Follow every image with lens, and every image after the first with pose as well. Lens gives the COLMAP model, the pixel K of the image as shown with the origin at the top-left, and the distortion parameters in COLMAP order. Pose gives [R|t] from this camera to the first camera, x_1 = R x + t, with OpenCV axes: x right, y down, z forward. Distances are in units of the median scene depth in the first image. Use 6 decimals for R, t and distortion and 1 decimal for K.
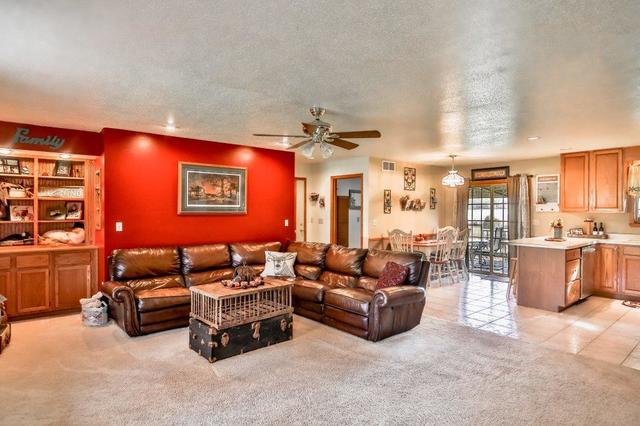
lens RADIAL K [[366.9, 0, 319.8], [0, 366.9, 204.0], [0, 0, 1]] dist [-0.003363, -0.001177]
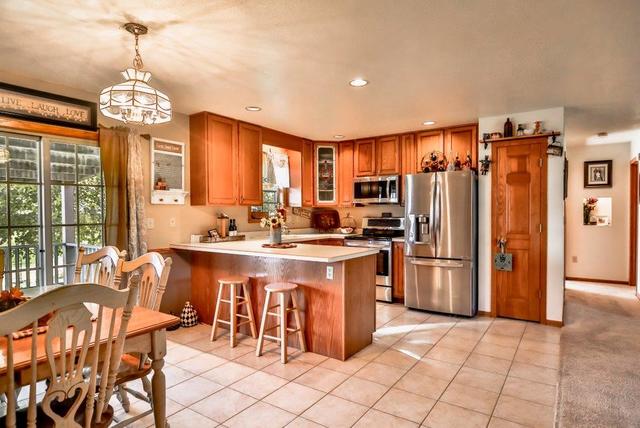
lens RADIAL K [[362.1, 0, 320.0], [0, 362.1, 214.0], [0, 0, 1]] dist [0.002765, 0.000384]
pose [[-0.271902, -0.009973, 0.962273, 0.007375], [-0.005461, 0.999946, 0.008820, 0.031440], [-0.962309, -0.002857, -0.271942, 0.965665]]
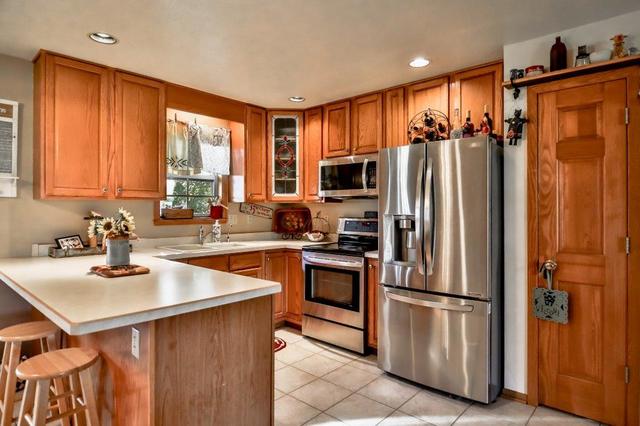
lens RADIAL K [[366.9, 0, 319.8], [0, 366.9, 204.0], [0, 0, 1]] dist [-0.003363, -0.001177]
pose [[-0.151081, 0.007263, 0.988495, 0.220827], [-0.009475, 0.999916, -0.008795, 0.029296], [-0.988476, -0.010694, -0.151000, 0.752456]]
